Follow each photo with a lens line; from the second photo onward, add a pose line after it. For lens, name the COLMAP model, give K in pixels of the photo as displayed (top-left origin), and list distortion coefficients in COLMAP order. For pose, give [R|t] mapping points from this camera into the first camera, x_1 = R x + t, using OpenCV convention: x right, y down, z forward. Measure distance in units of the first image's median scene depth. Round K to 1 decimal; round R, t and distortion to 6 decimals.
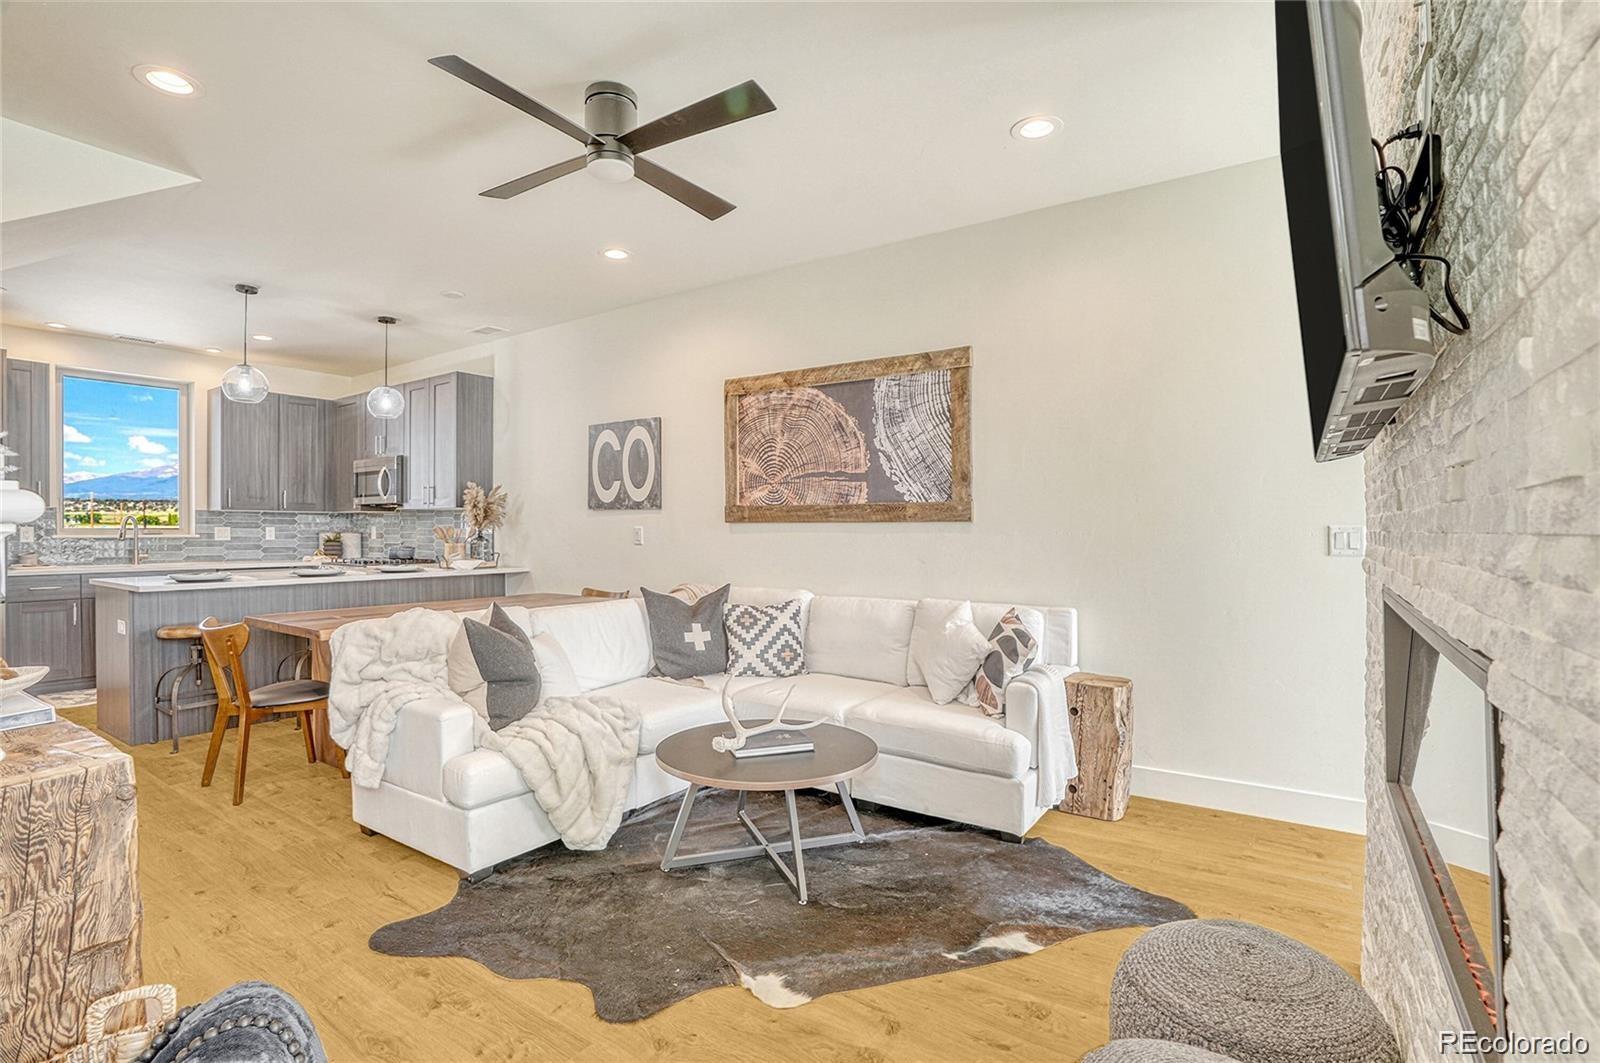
lens RADIAL K [[746.6, 0, 788.4], [0, 746.6, 532.2], [0, 0, 1]] dist [-0.056607, 0.015890]
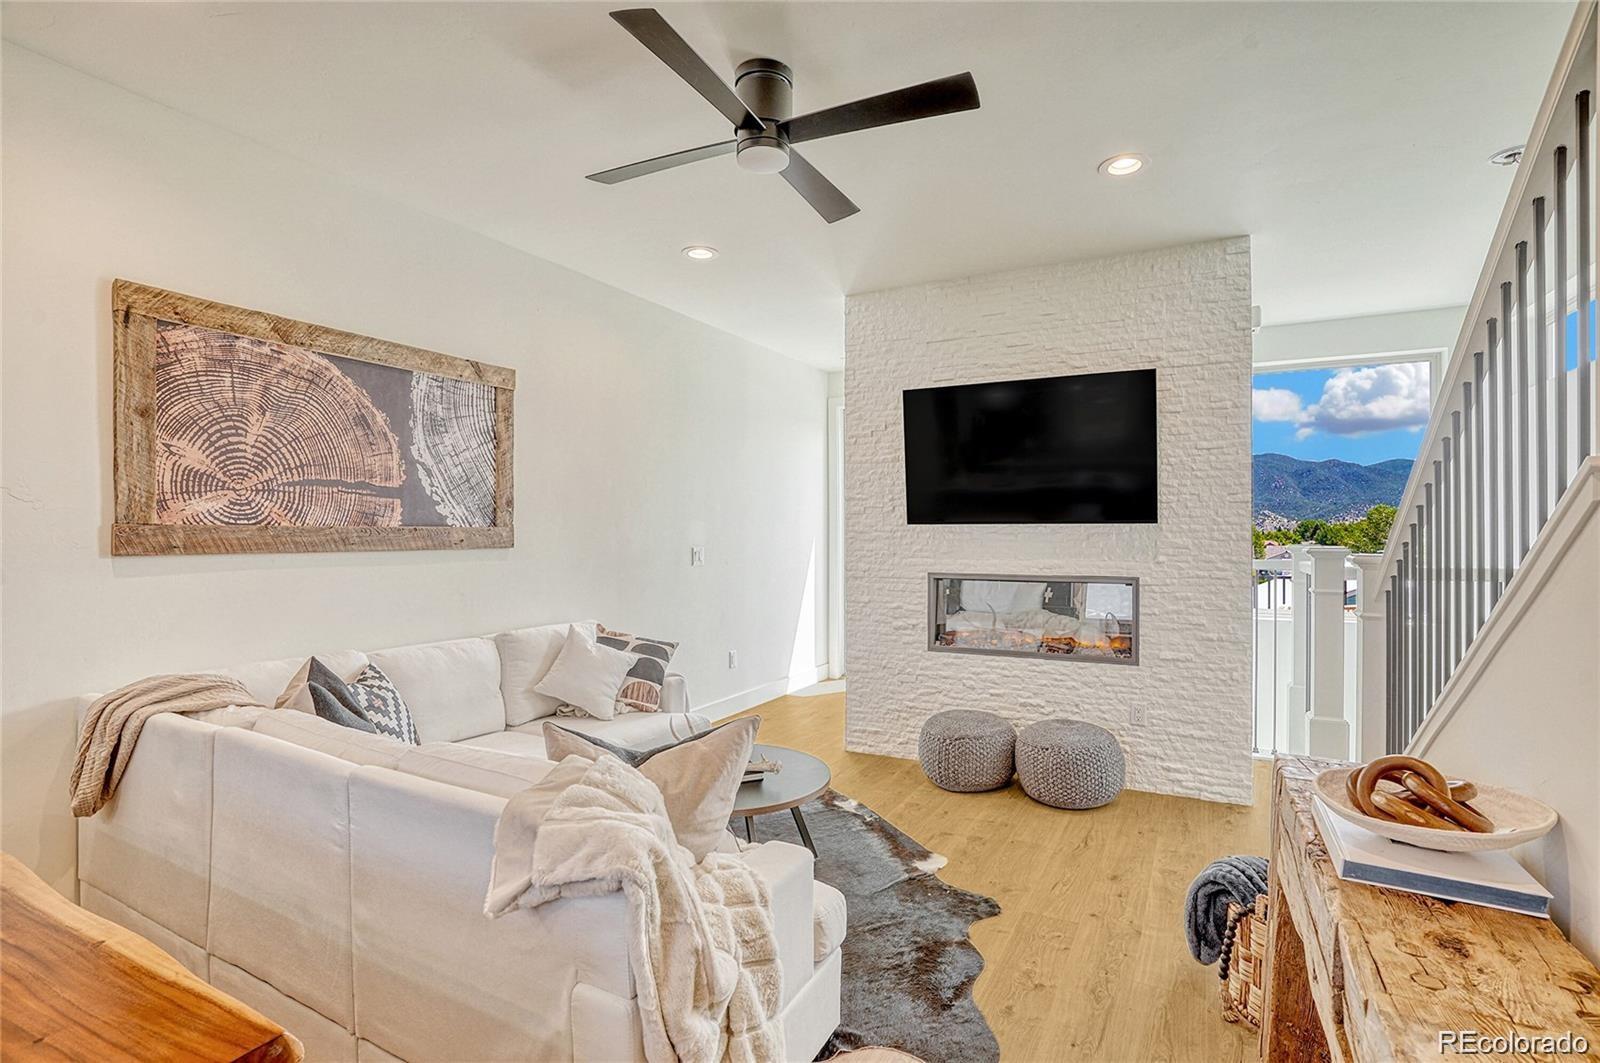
lens RADIAL K [[746.6, 0, 795.0], [0, 746.6, 531.1], [0, 0, 1]] dist [-0.056607, 0.015890]
pose [[-0.096044, -0.005768, 0.995360, -0.559999], [-0.004733, 0.999975, 0.005338, -0.031554], [-0.995366, -0.004198, -0.096069, 0.522250]]
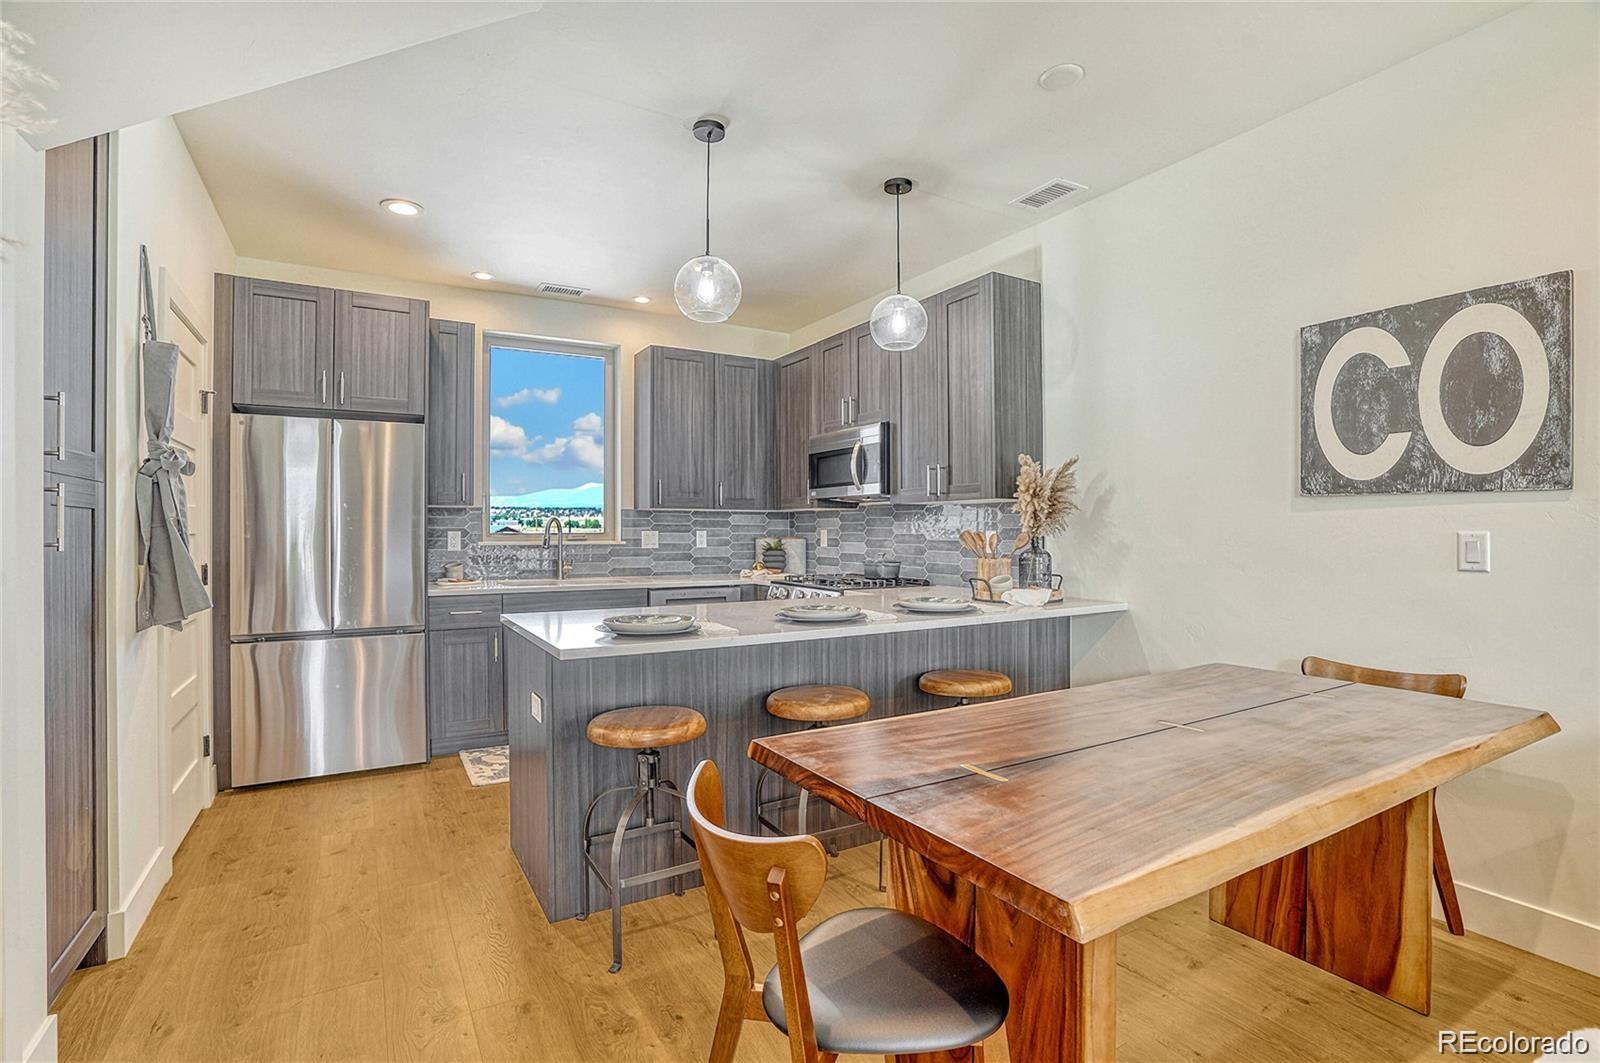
lens RADIAL K [[746.6, 0, 794.5], [0, 746.6, 536.7], [0, 0, 1]] dist [-0.056607, 0.015890]
pose [[0.906786, 0.001427, -0.421588, -0.386801], [0.000399, 0.999991, 0.004244, -0.005859], [0.421590, -0.004016, 0.906777, 0.434005]]
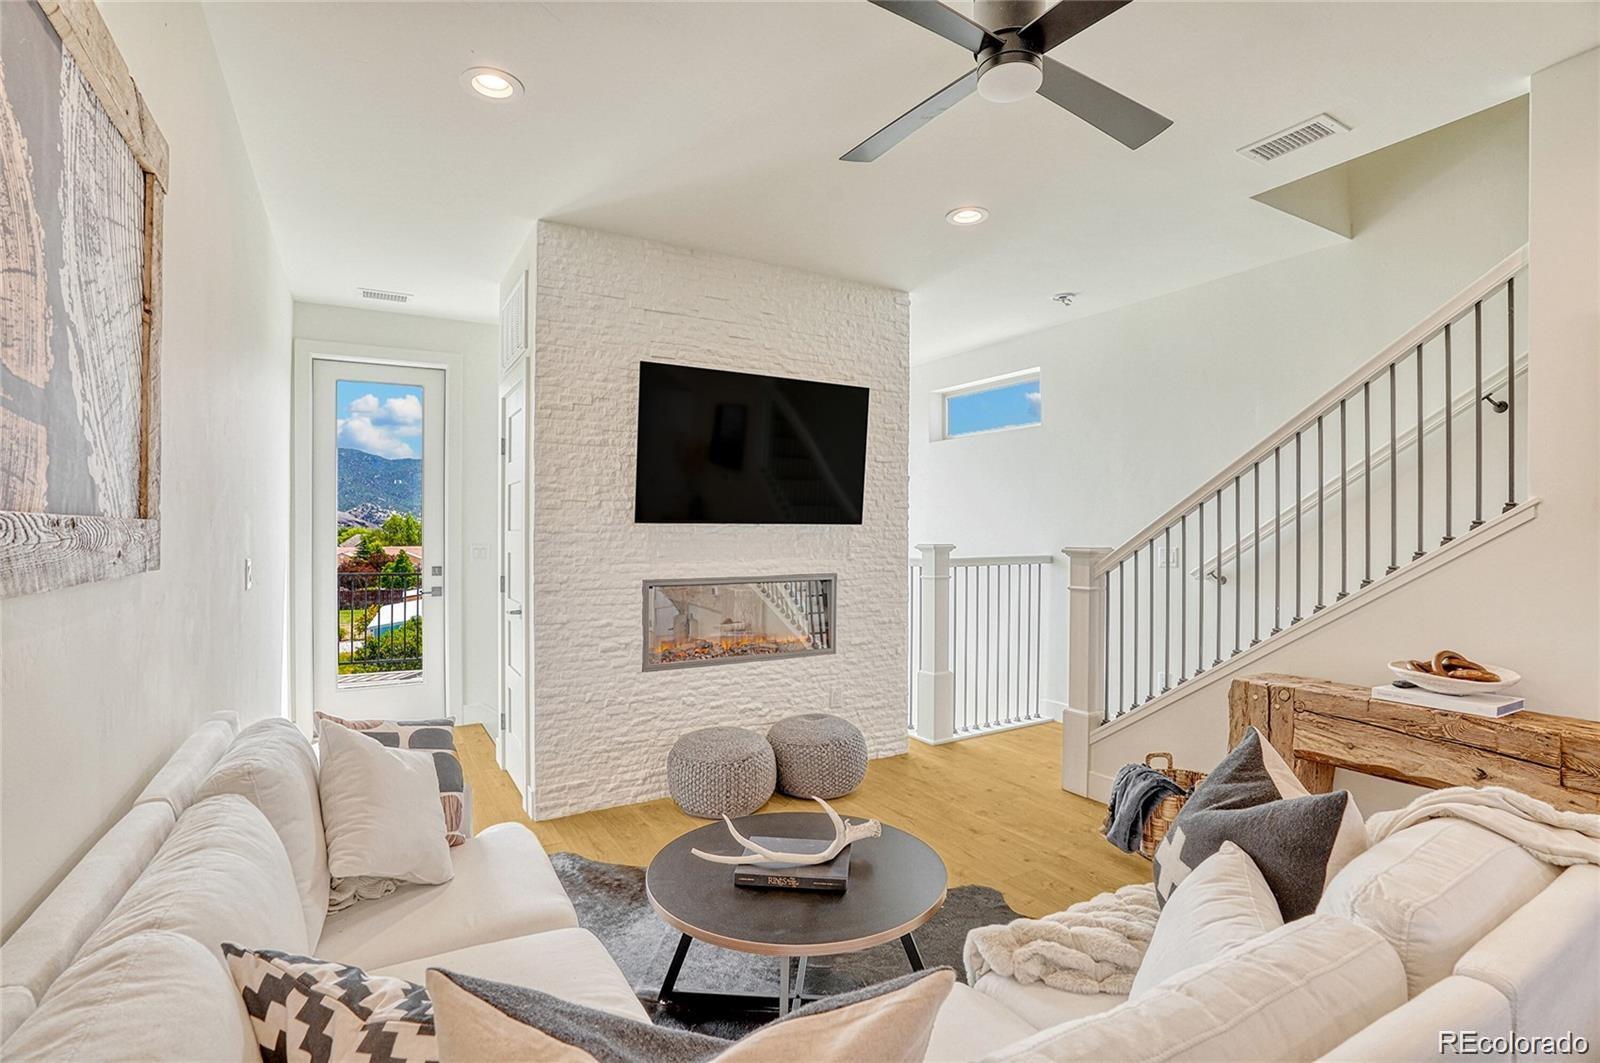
lens RADIAL K [[746.6, 0, 776.0], [0, 746.6, 536.6], [0, 0, 1]] dist [-0.056607, 0.015890]
pose [[-0.891051, -0.009489, 0.453804, -0.174829], [-0.008022, 0.999955, 0.005157, -0.027452], [-0.453832, 0.000954, -0.891087, 0.871511]]
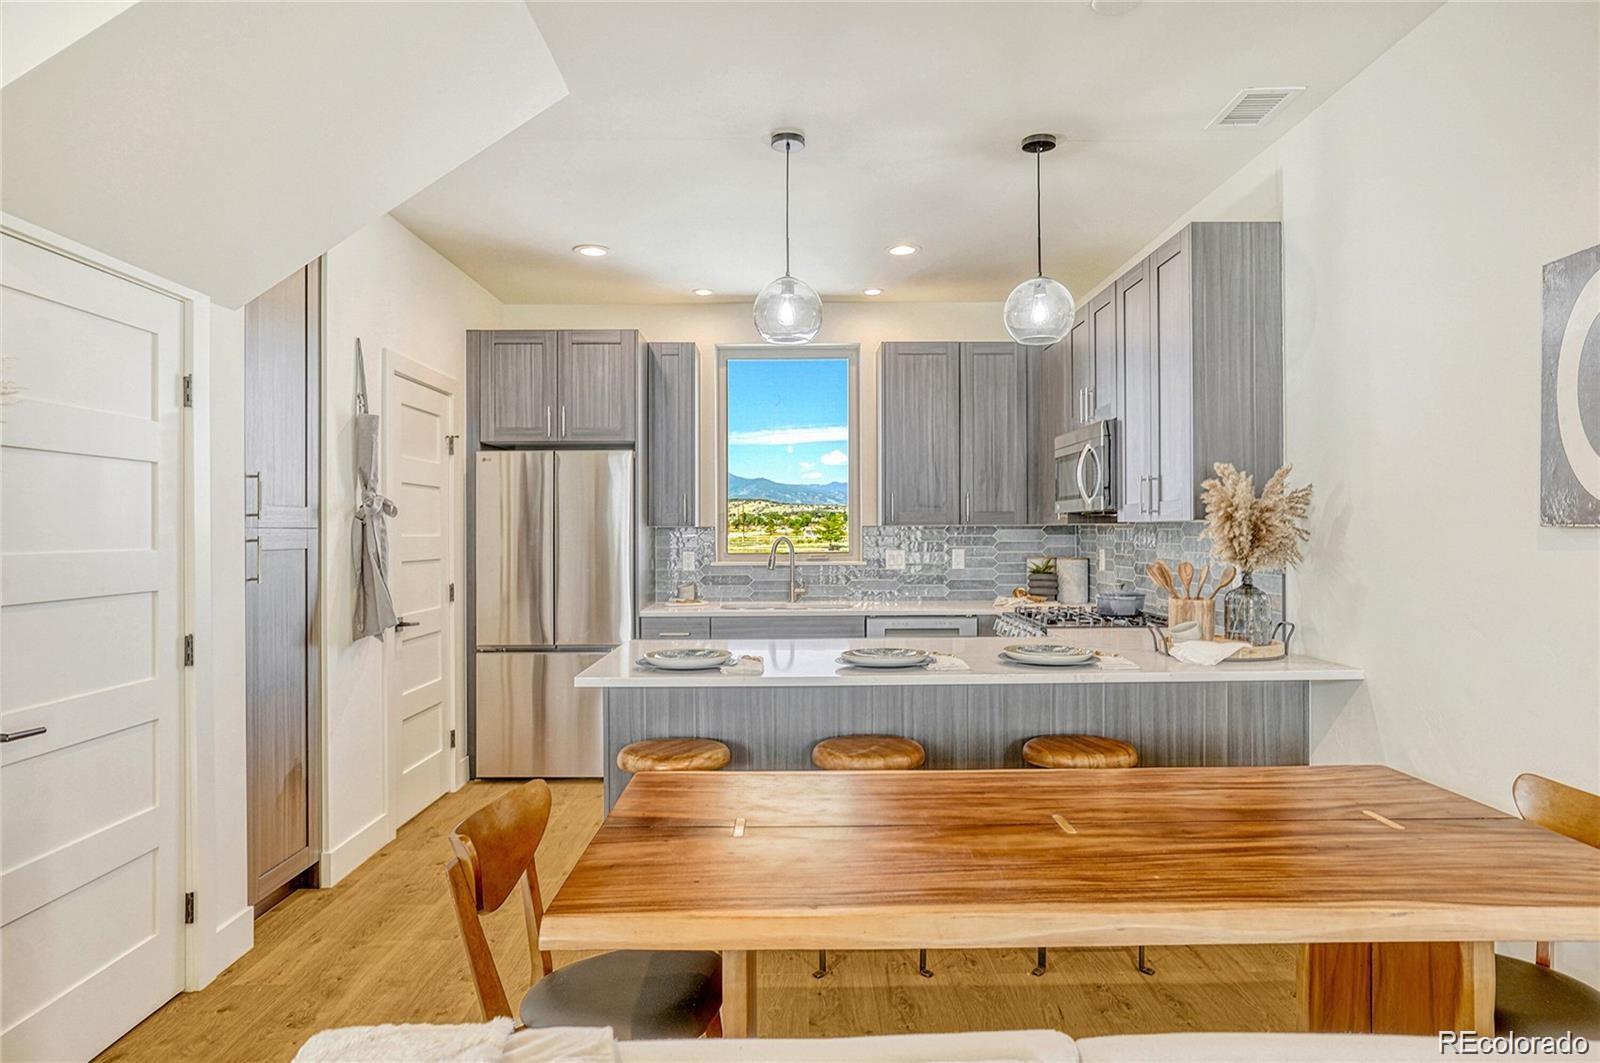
lens RADIAL K [[947.8, 0, 798.7], [0, 947.8, 541.7], [0, 0, 1]] dist [-0.030003, 0.005162]
pose [[0.578446, 0.005271, -0.815703, -0.129666], [0.003036, 0.999958, 0.008615, -0.029271], [0.815715, -0.007459, 0.578406, 0.520450]]
